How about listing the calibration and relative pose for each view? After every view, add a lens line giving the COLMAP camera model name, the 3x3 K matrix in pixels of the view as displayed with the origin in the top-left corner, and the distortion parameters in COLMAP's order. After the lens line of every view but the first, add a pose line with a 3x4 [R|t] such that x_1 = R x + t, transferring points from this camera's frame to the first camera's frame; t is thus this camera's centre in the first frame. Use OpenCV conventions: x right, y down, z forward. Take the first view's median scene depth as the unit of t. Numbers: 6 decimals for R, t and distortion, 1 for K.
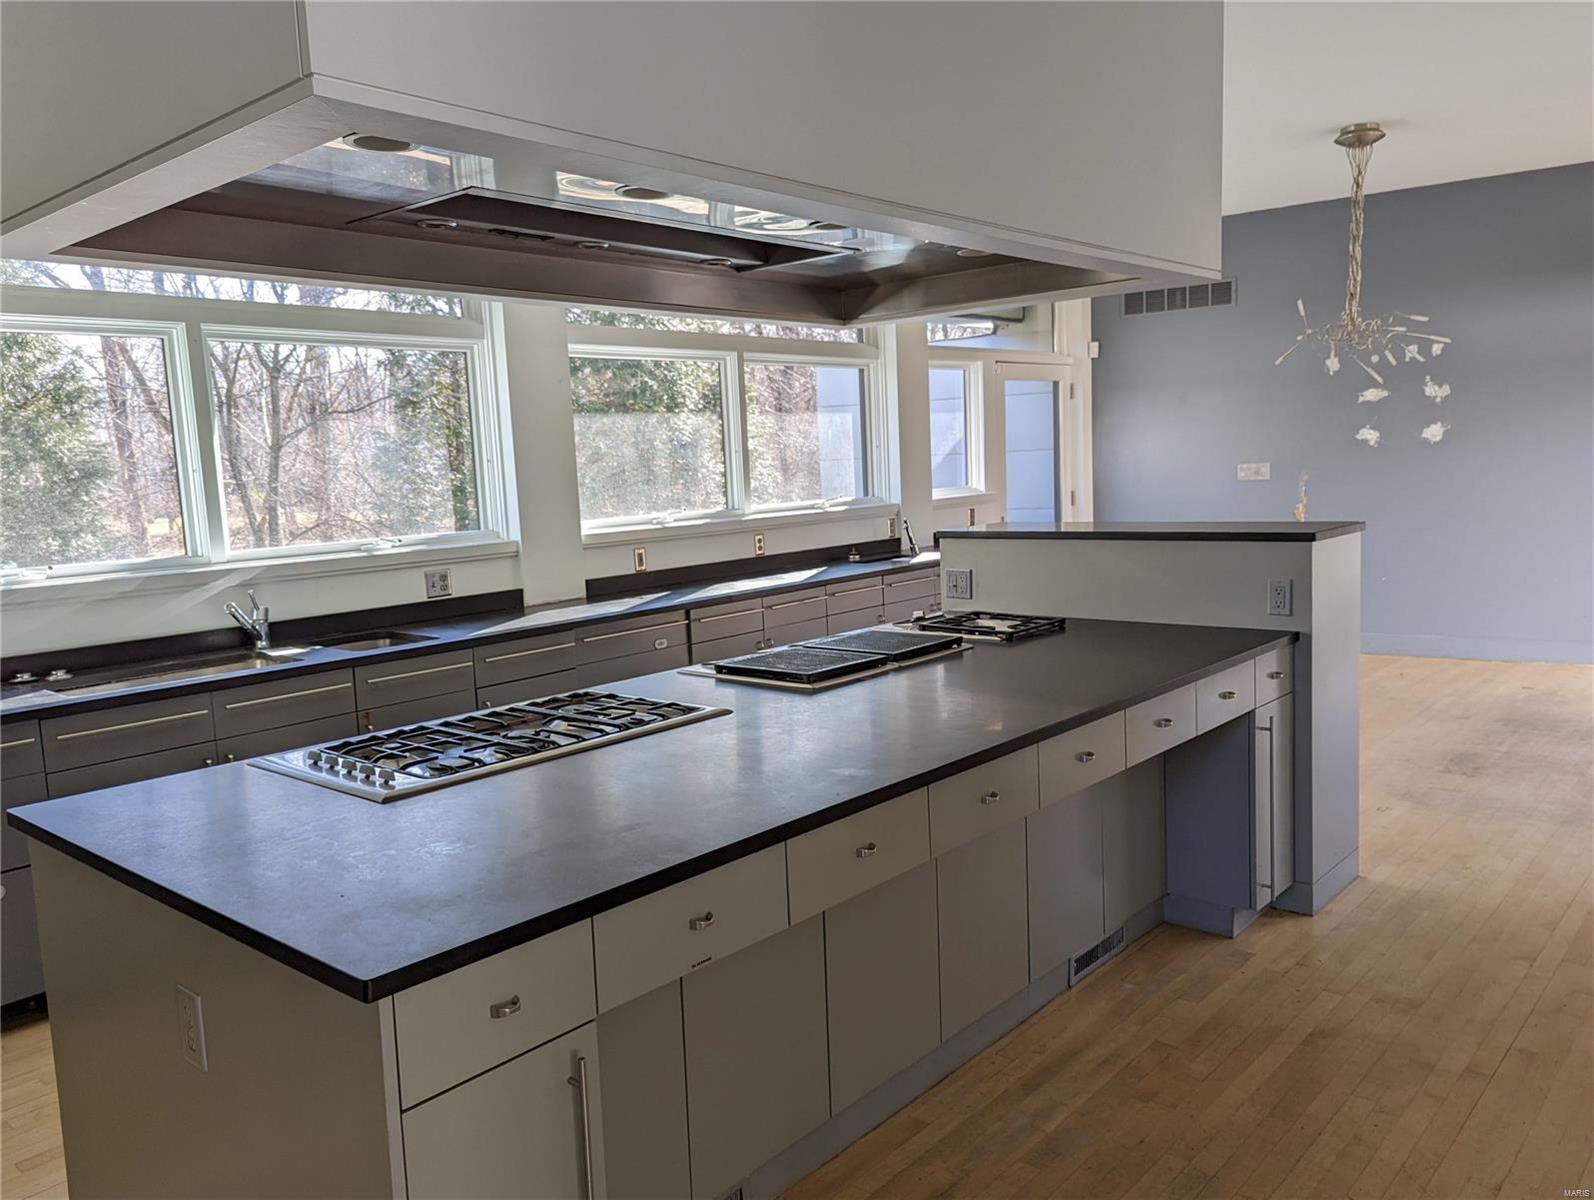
lens RADIAL K [[1194.7, 0, 792.4], [0, 1194.7, 612.0], [0, 0, 1]] dist [0.078905, -0.101453]
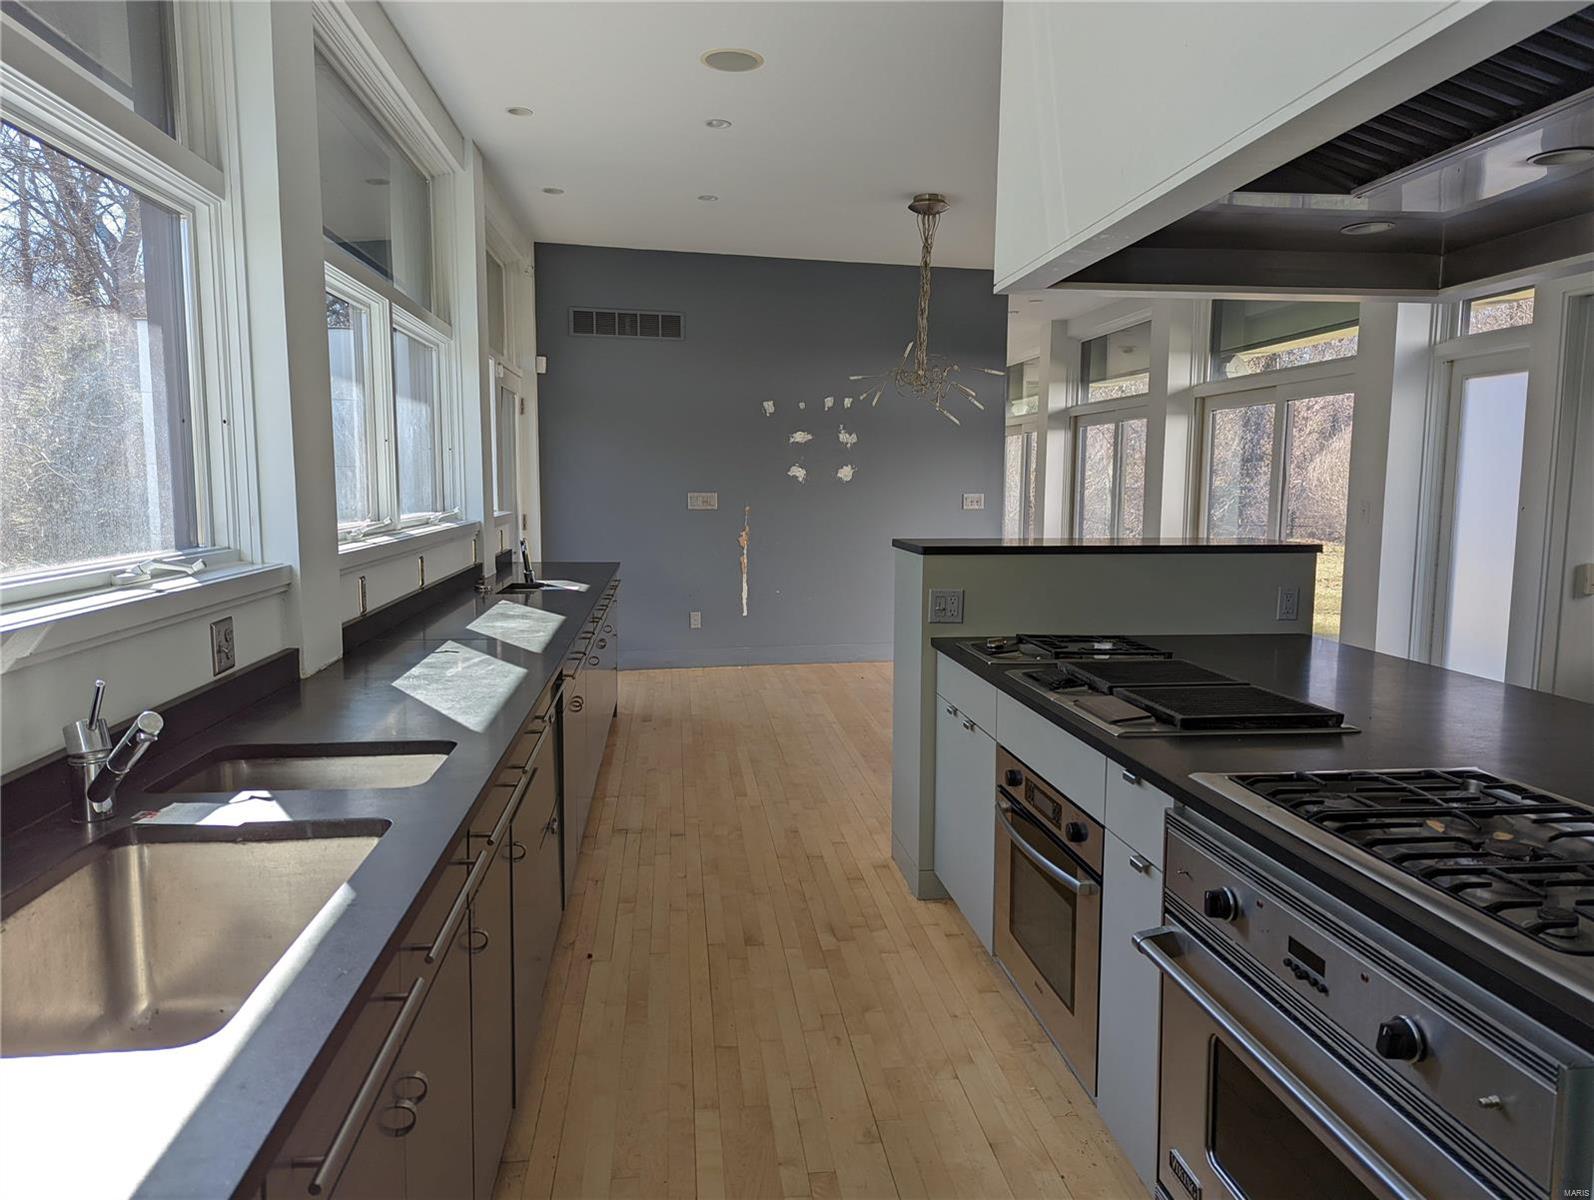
lens RADIAL K [[1123.6, 0, 799.2], [0, 1123.6, 607.7], [0, 0, 1]] dist [0.110882, -0.119287]
pose [[0.657171, -0.035825, 0.752890, -0.332039], [0.059086, 0.998245, -0.004075, -0.015495], [-0.751423, 0.047163, 0.658134, 0.319795]]
